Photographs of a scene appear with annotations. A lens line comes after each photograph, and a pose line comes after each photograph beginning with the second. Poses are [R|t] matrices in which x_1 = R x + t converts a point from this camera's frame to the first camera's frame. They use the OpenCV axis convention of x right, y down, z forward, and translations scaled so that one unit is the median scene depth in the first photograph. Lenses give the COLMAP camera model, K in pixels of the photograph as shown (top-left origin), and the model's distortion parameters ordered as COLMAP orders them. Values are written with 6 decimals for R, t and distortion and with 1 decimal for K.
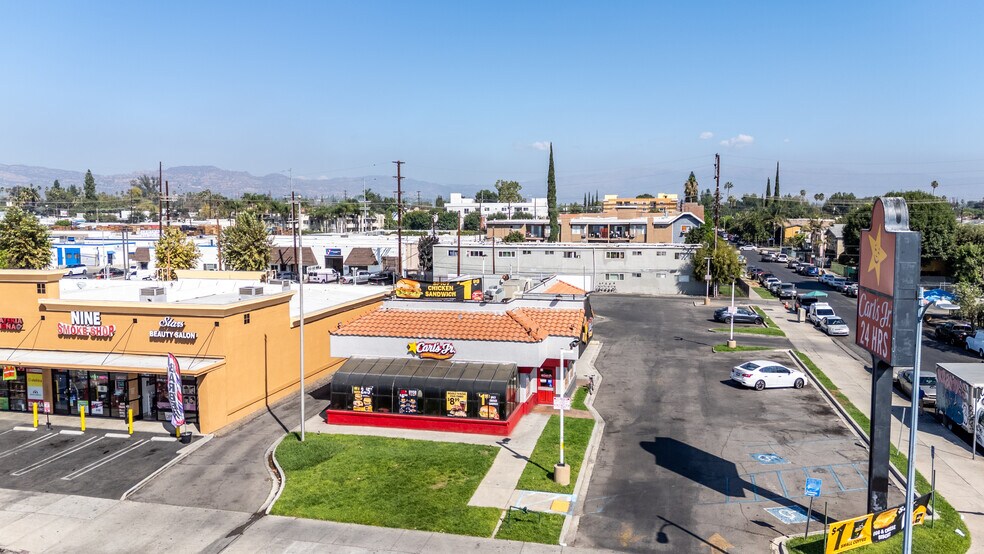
lens RADIAL K [[724.2, 0, 492.3], [0, 724.2, 256.4], [0, 0, 1]] dist [0.091821, -0.111338]
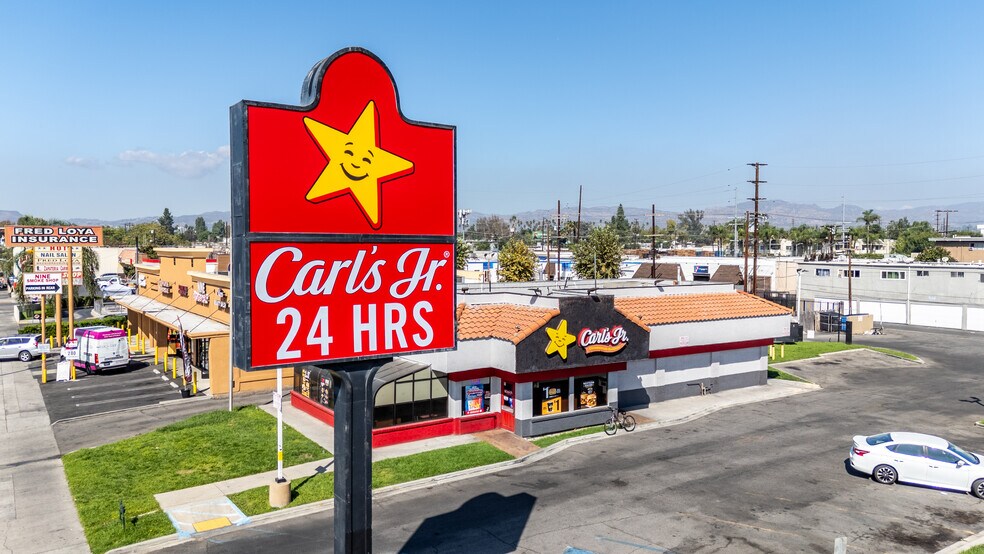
lens RADIAL K [[720.1, 0, 492.0], [0, 720.1, 277.0], [0, 0, 1]] dist [0.096189, -0.104827]
pose [[0.737668, 0.032144, -0.674398, 0.605174], [-0.044254, 0.999020, -0.000789, 0.047062], [0.673712, 0.030427, 0.738368, 0.448055]]
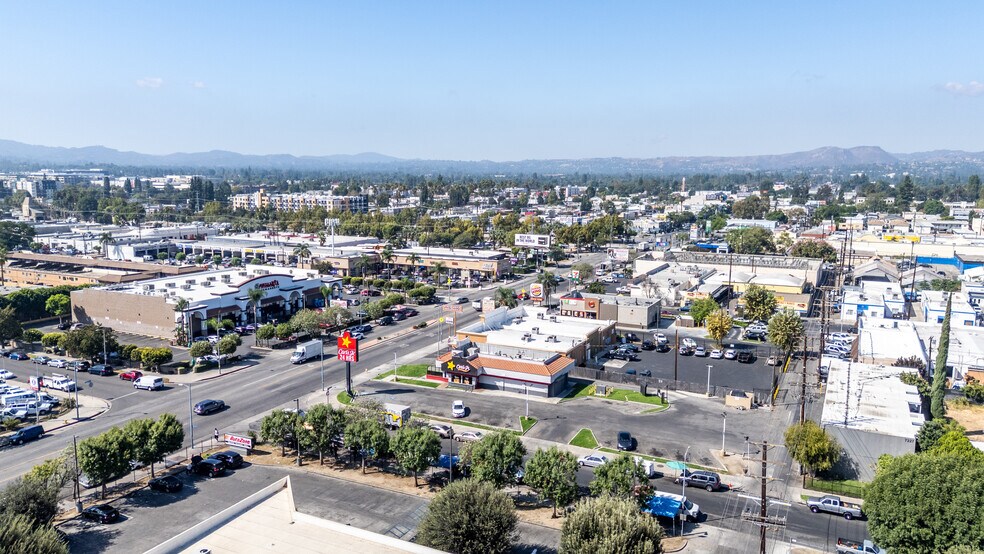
lens RADIAL K [[720.1, 0, 492.0], [0, 720.1, 277.0], [0, 0, 1]] dist [0.096189, -0.104827]
pose [[-0.230145, 0.138111, -0.963306, 3.286131], [-0.064777, 0.985508, 0.156770, -0.838306], [0.970998, 0.098480, -0.217864, 1.951942]]
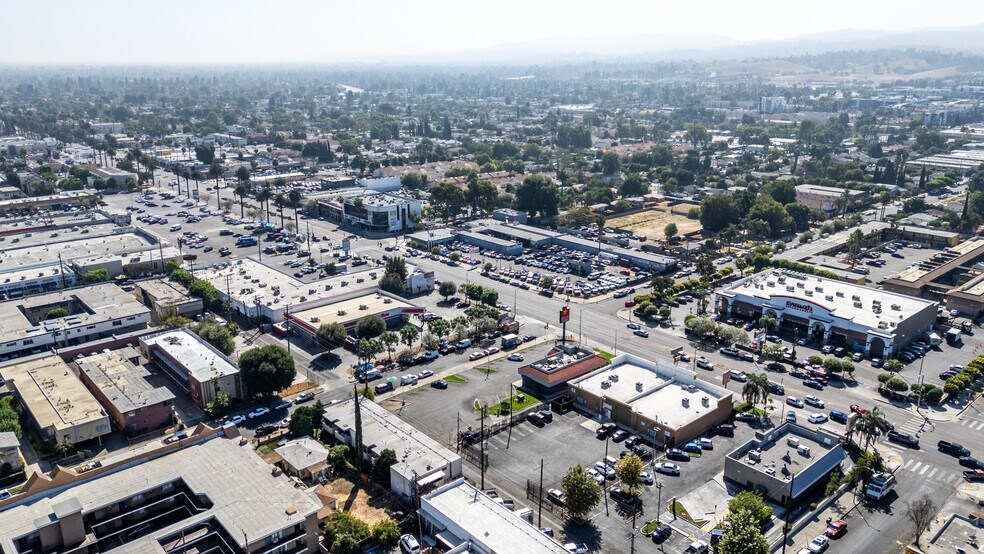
lens RADIAL K [[720.1, 0, 492.0], [0, 720.1, 277.0], [0, 0, 1]] dist [0.096189, -0.104827]
pose [[-0.818240, -0.165679, 0.550485, -2.344082], [0.037320, 0.940242, 0.338455, -2.262001], [-0.573664, 0.297482, -0.763161, 5.351550]]
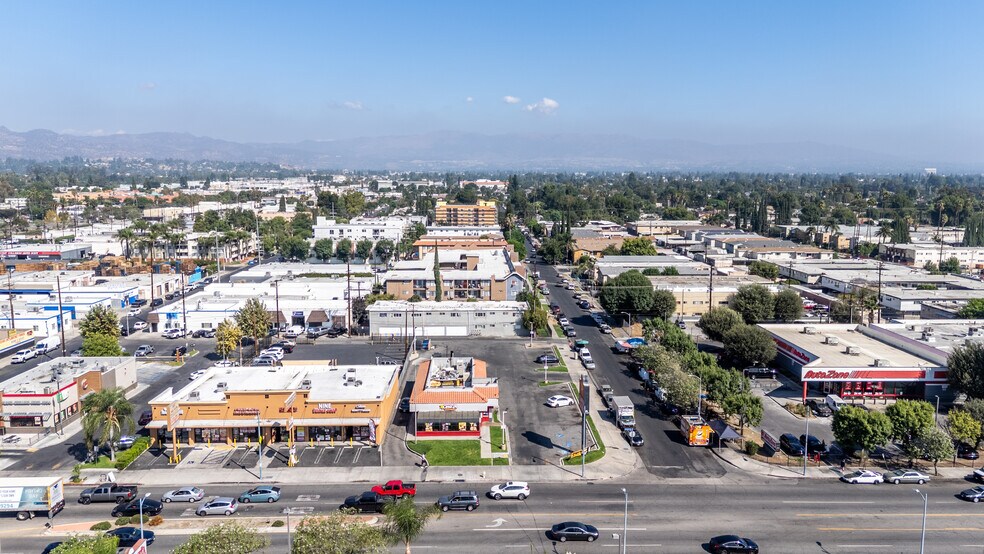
lens RADIAL K [[720.1, 0, 492.0], [0, 720.1, 277.0], [0, 0, 1]] dist [0.096189, -0.104827]
pose [[0.966539, -0.033927, 0.254267, -0.625442], [0.012899, 0.996389, 0.083915, -0.618115], [-0.256196, -0.077828, 0.963487, -1.738734]]
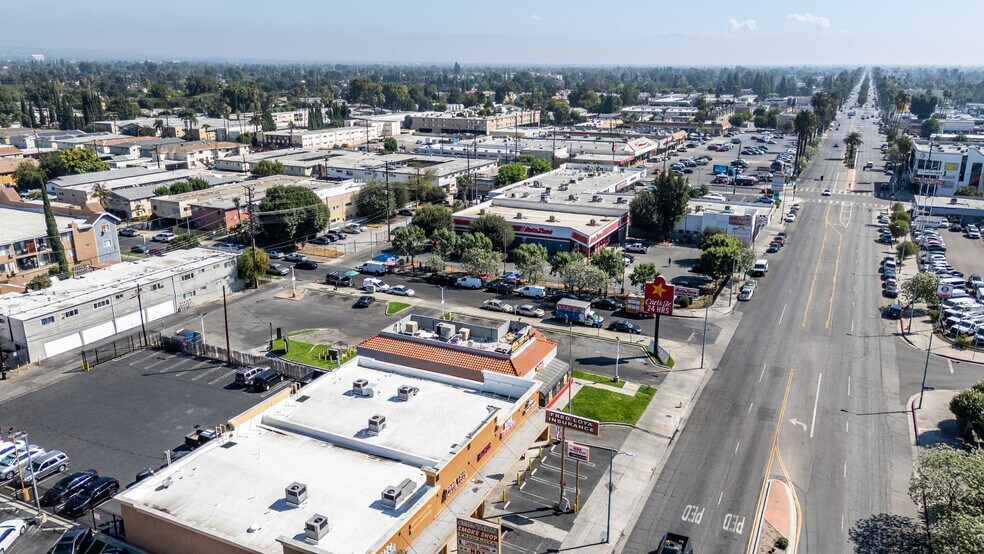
lens RADIAL K [[723.0, 0, 492.0], [0, 723.0, 277.0], [0, 0, 1]] dist [0.072352, -0.065671]
pose [[0.223271, -0.275713, 0.934950, -2.180106], [0.058419, 0.961224, 0.269510, -0.768543], [-0.973004, -0.005555, 0.230720, 0.627952]]
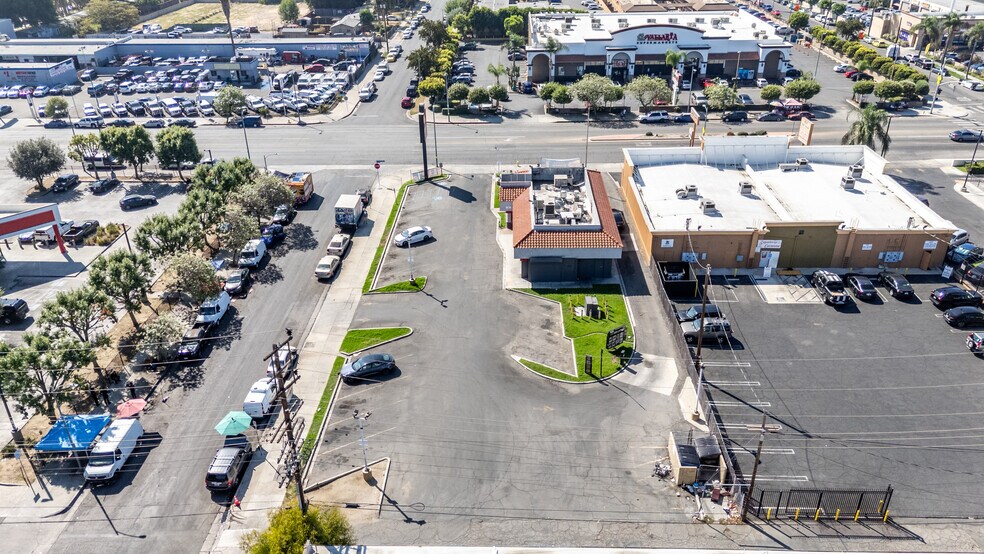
lens RADIAL K [[723.0, 0, 492.0], [0, 723.0, 277.0], [0, 0, 1]] dist [0.072352, -0.065671]
pose [[-0.978190, 0.111164, -0.175460, 0.628463], [0.001646, 0.848855, 0.528623, -0.928714], [0.207704, 0.516805, -0.830525, 3.273429]]
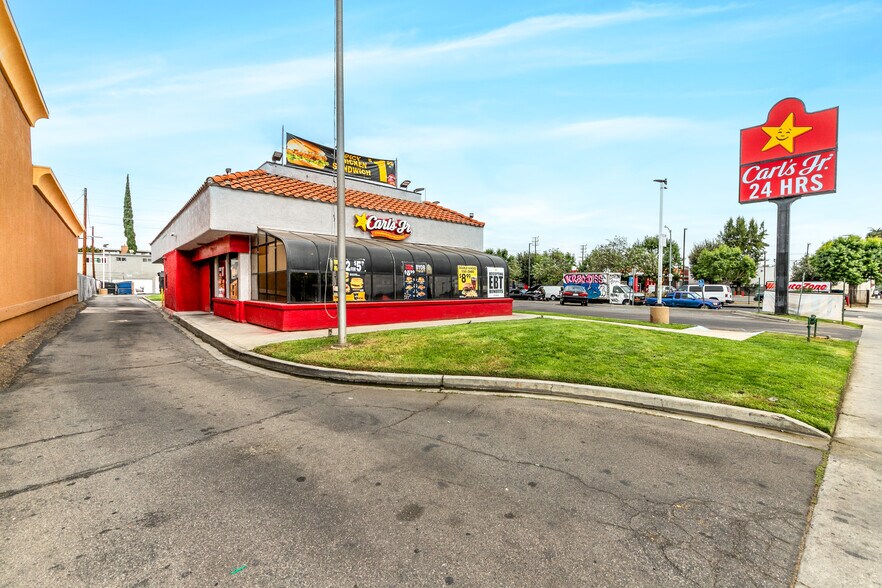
lens RADIAL K [[374.5, 0, 441.0], [0, 374.5, 294.0], [0, 0, 1]] dist [-0.001298, -0.000130]
pose [[0.577694, -0.011690, 0.816170, -0.365019], [0.043192, 0.998934, -0.016264, 0.206816], [-0.815110, 0.044648, 0.577583, 0.740668]]
